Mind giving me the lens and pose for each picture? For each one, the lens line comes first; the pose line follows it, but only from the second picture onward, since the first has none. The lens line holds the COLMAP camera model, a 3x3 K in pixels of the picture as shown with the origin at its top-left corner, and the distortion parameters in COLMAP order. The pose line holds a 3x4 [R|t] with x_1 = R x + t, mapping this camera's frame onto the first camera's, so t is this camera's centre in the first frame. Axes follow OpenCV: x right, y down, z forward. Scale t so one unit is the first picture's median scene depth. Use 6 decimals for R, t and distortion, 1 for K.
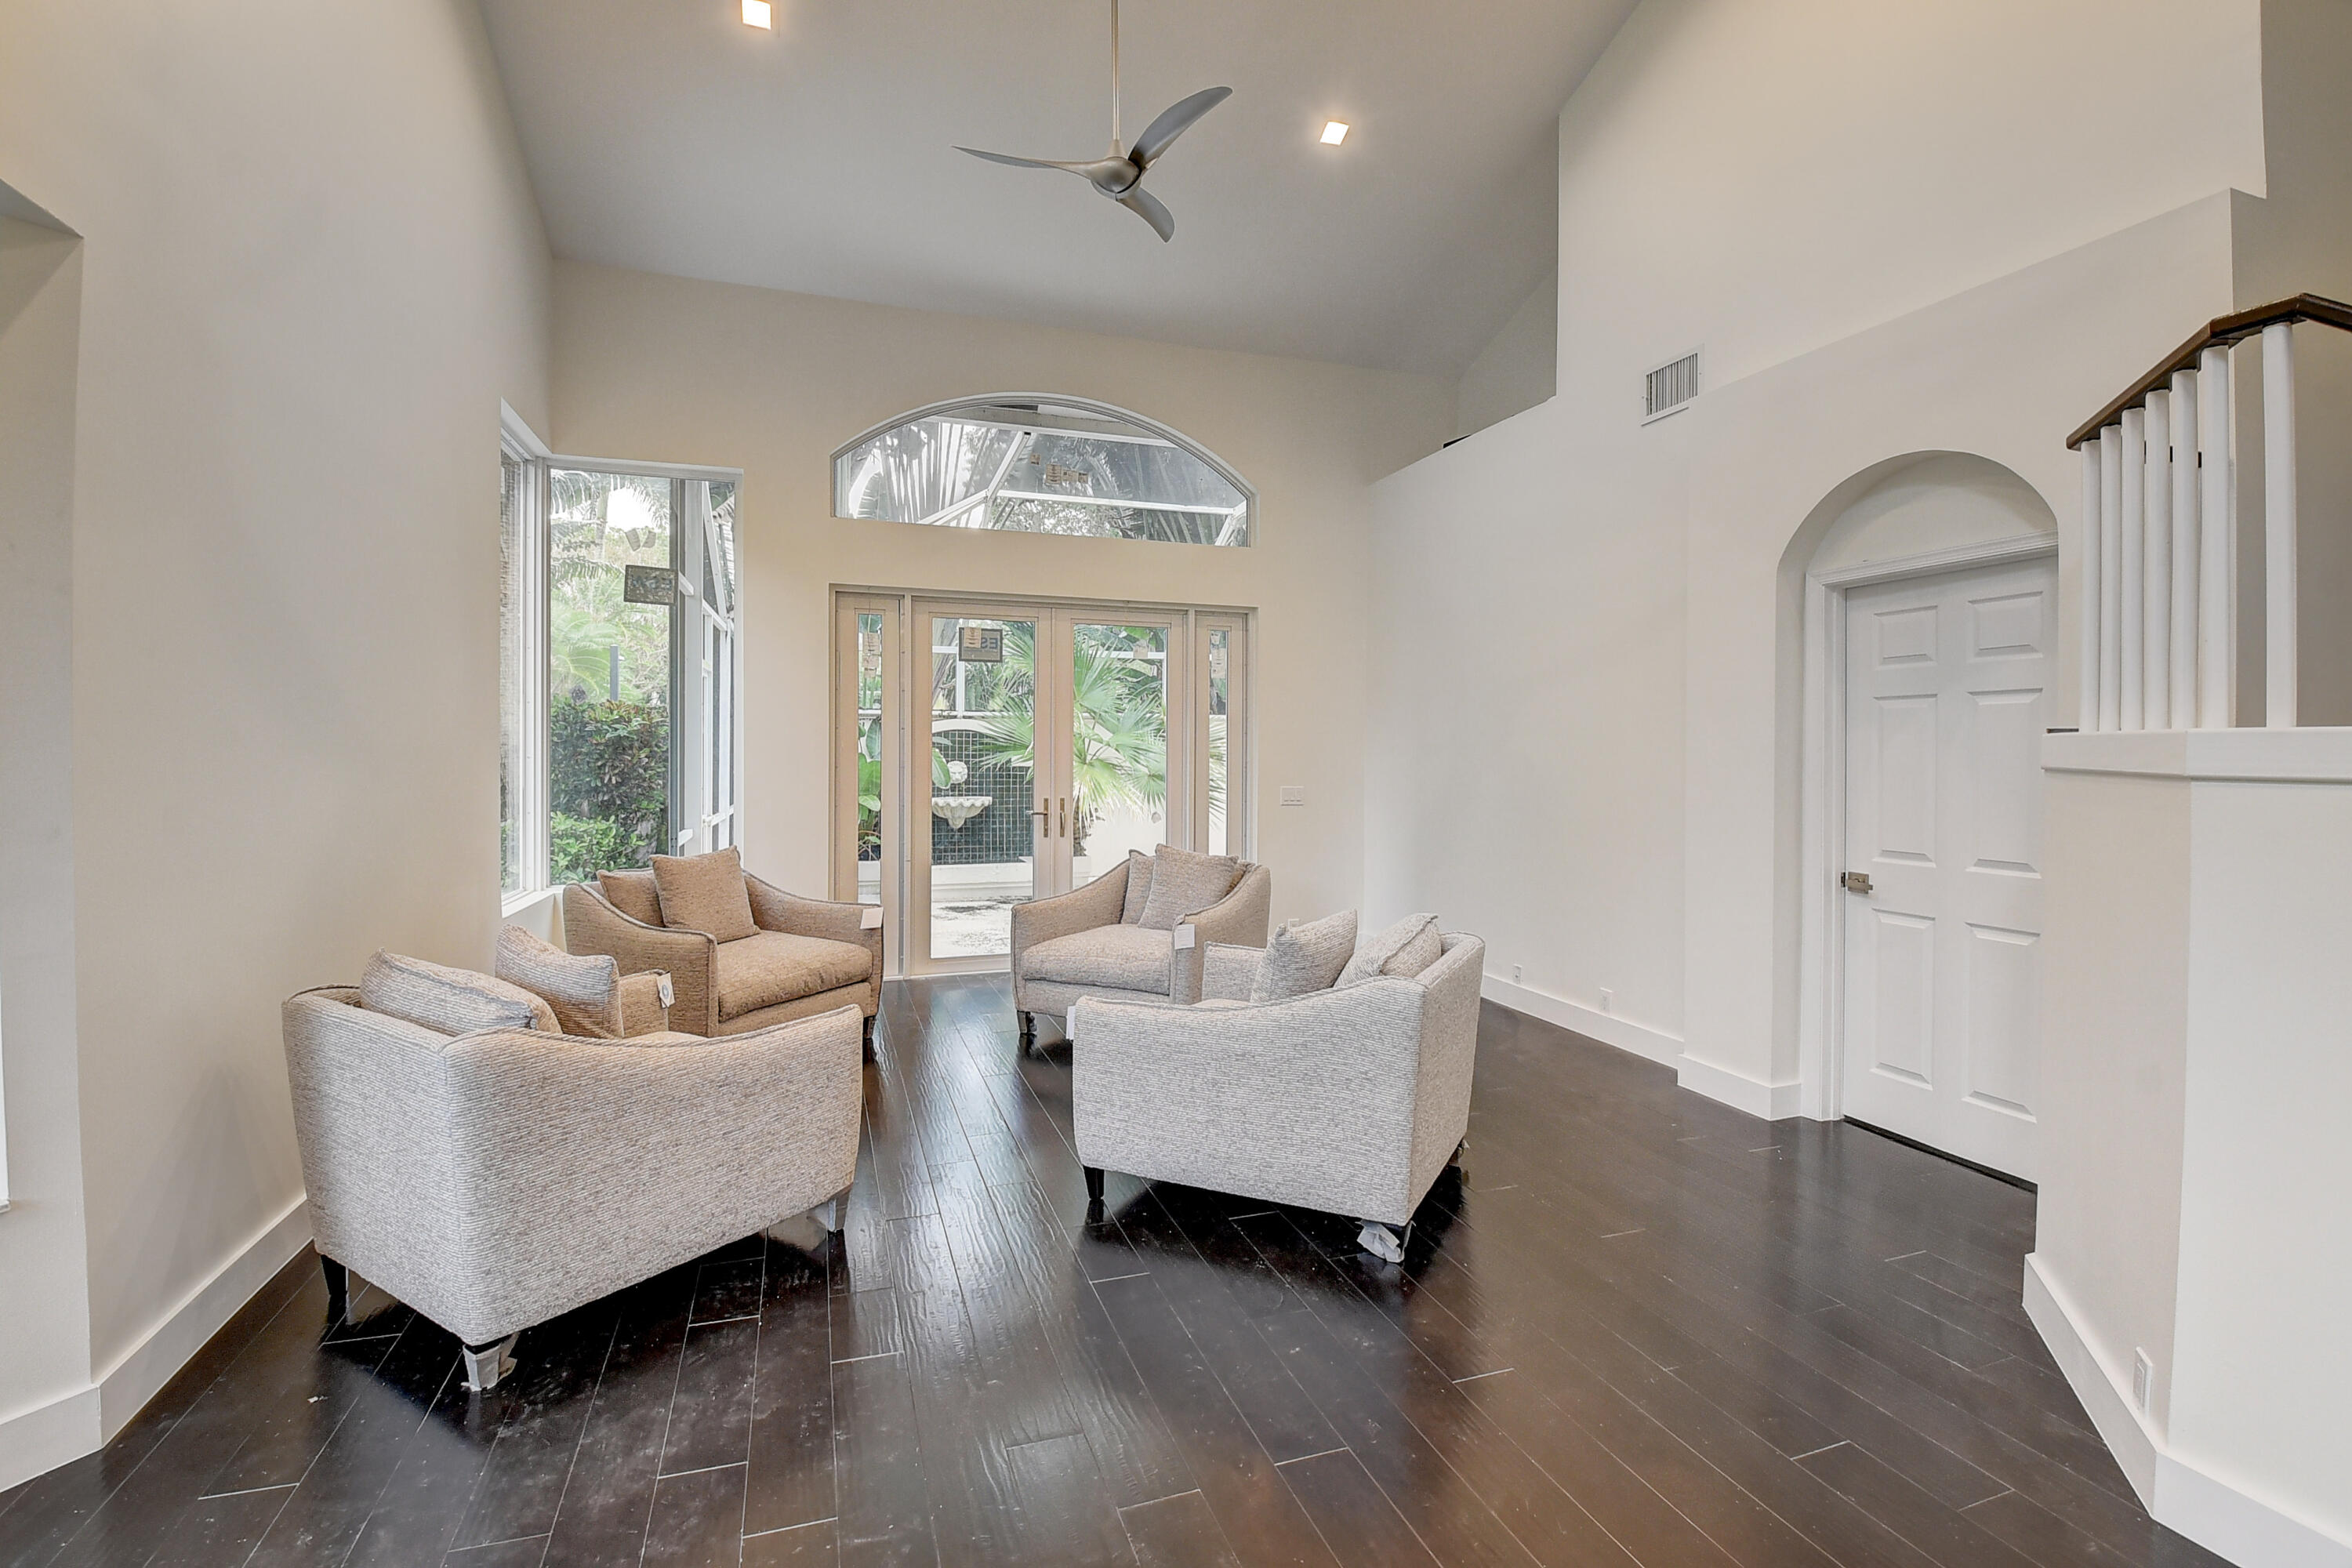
lens RADIAL K [[1037.3, 0, 1171.9], [0, 1037.3, 754.4], [0, 0, 1]] dist [0.013207, -0.019240]
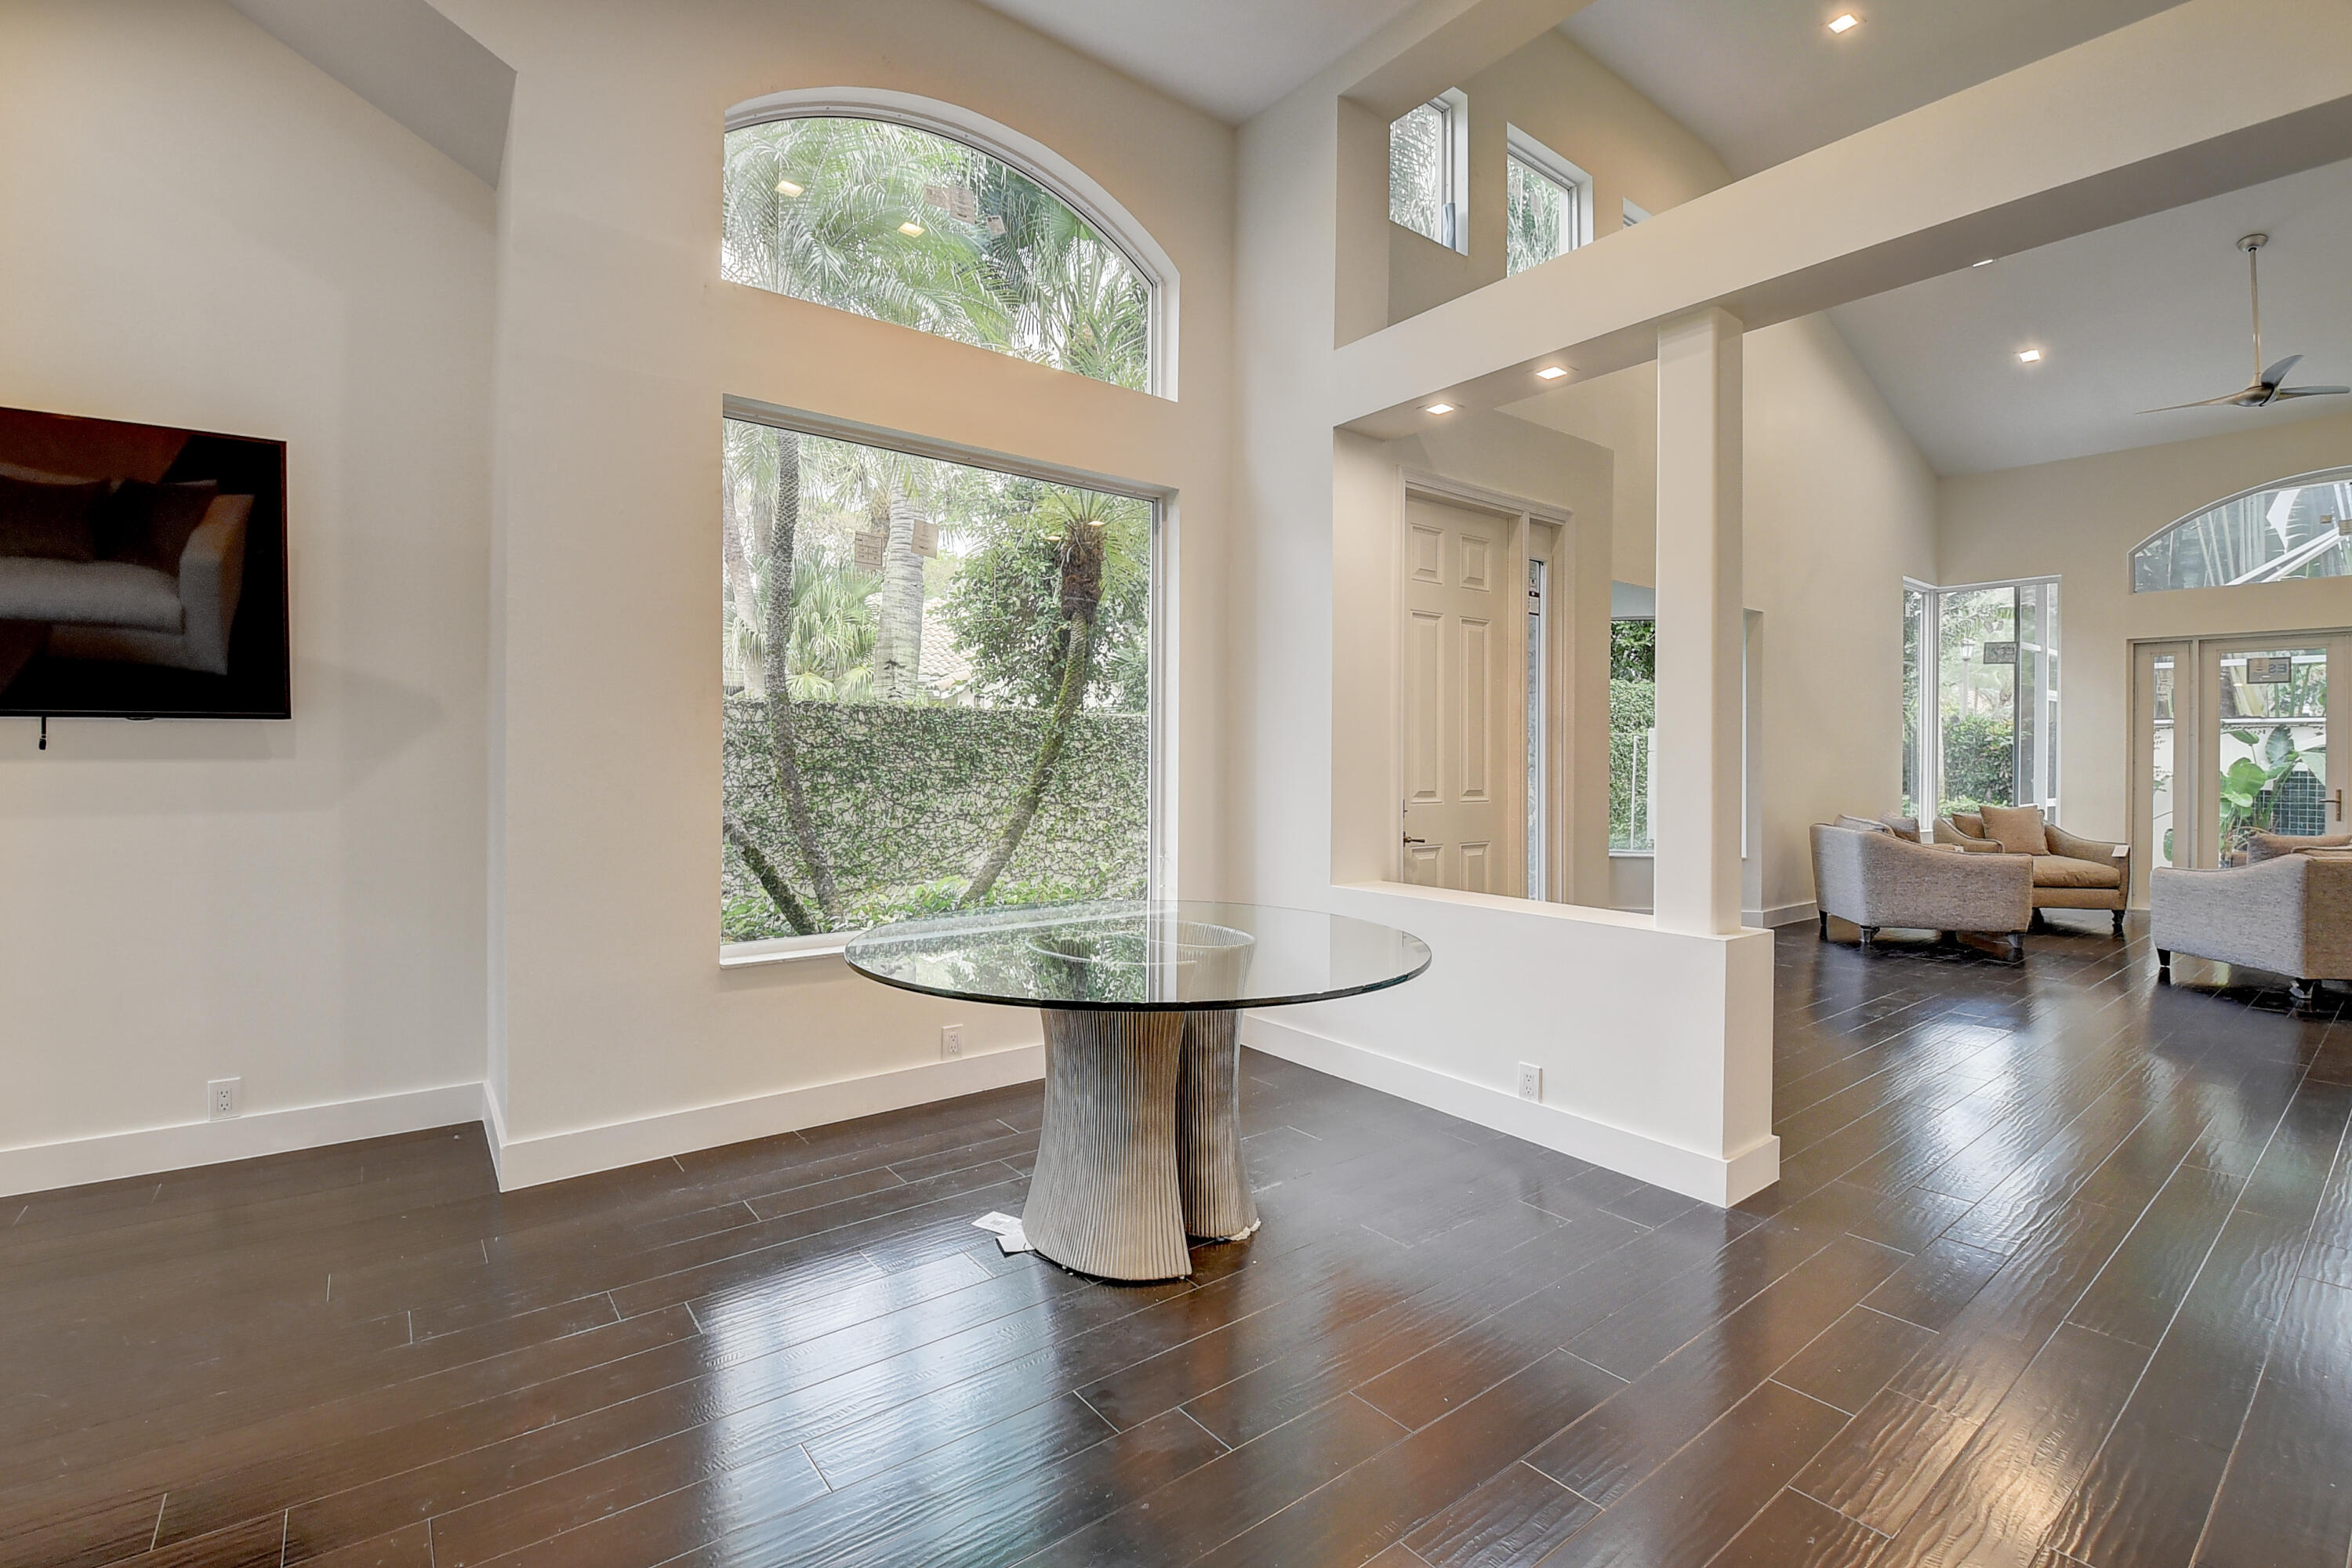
lens RADIAL K [[1034.2, 0, 1167.4], [0, 1034.2, 762.5], [0, 0, 1]] dist [0.007816, -0.018056]
pose [[0.321569, -0.000079, -0.946886, 0.834964], [-0.007011, 0.999972, -0.002464, 0.033643], [0.946860, 0.007431, 0.321560, -1.043855]]
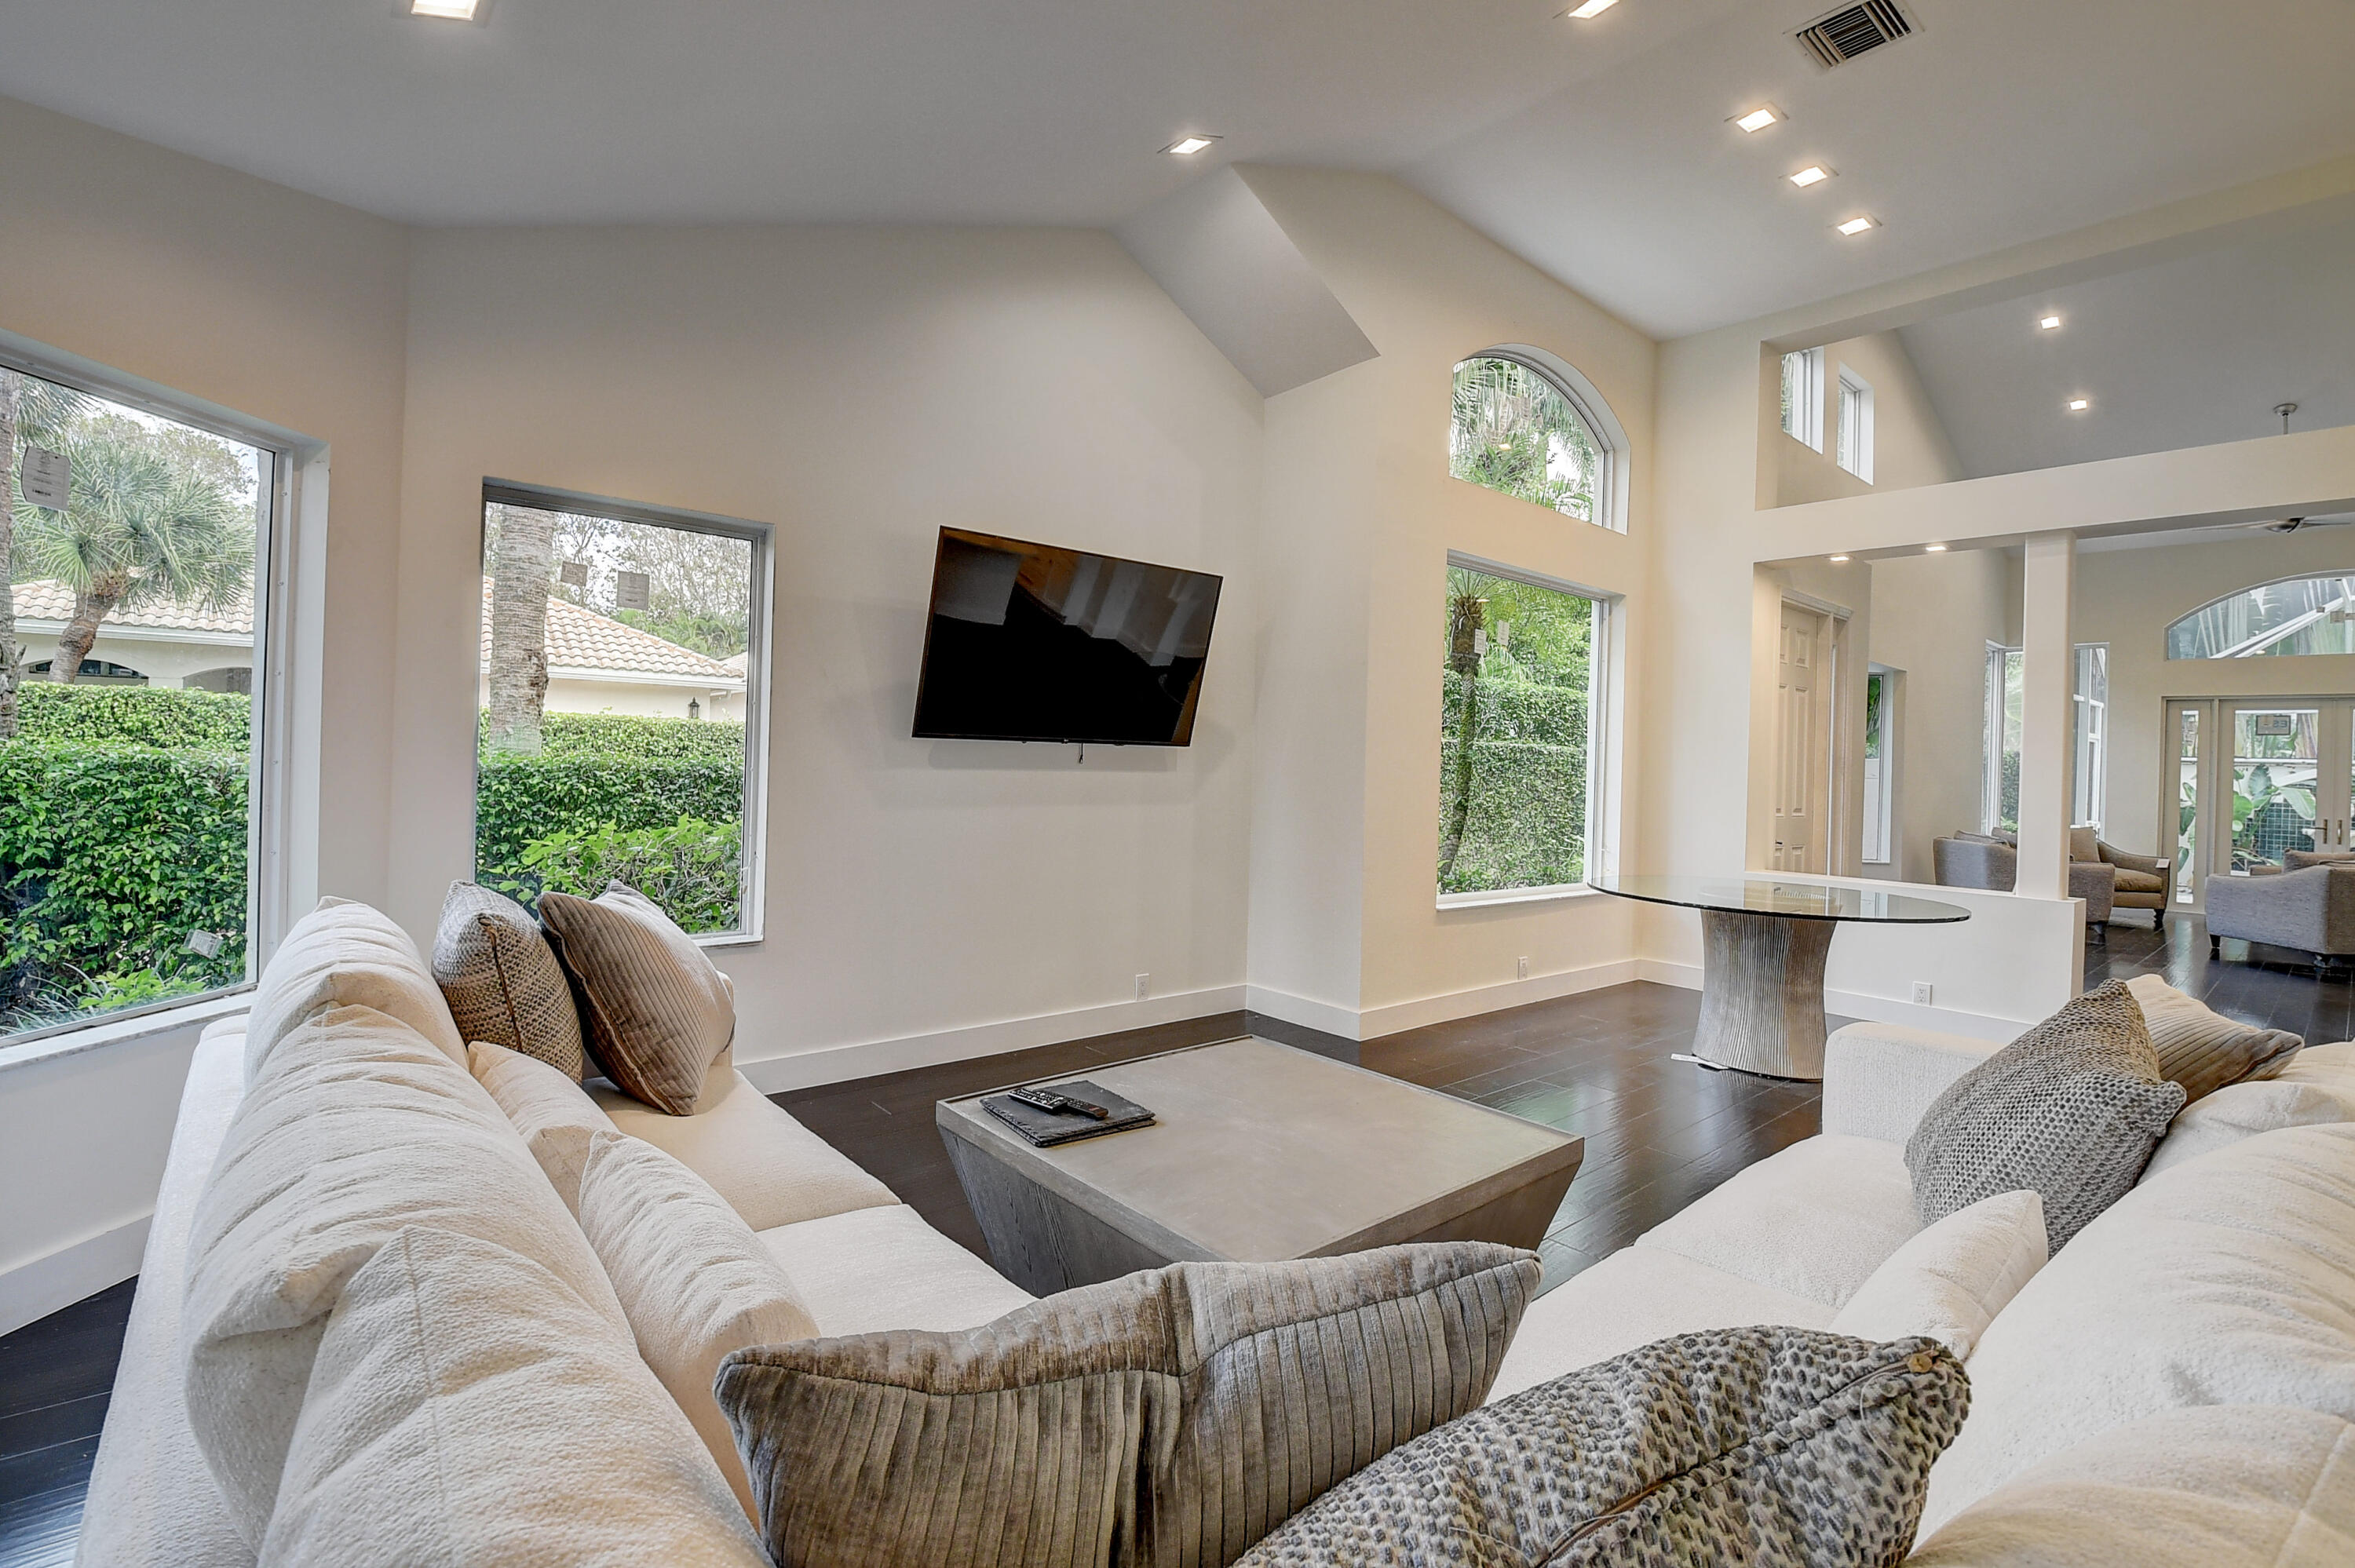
lens RADIAL K [[1038.5, 0, 1173.4], [0, 1038.5, 754.4], [0, 0, 1]] dist [0.013207, -0.019240]
pose [[0.367997, 0.004260, -0.929817, 1.009699], [-0.034299, 0.999371, -0.008996, 0.025230], [0.929194, 0.035202, 0.367912, -1.805277]]
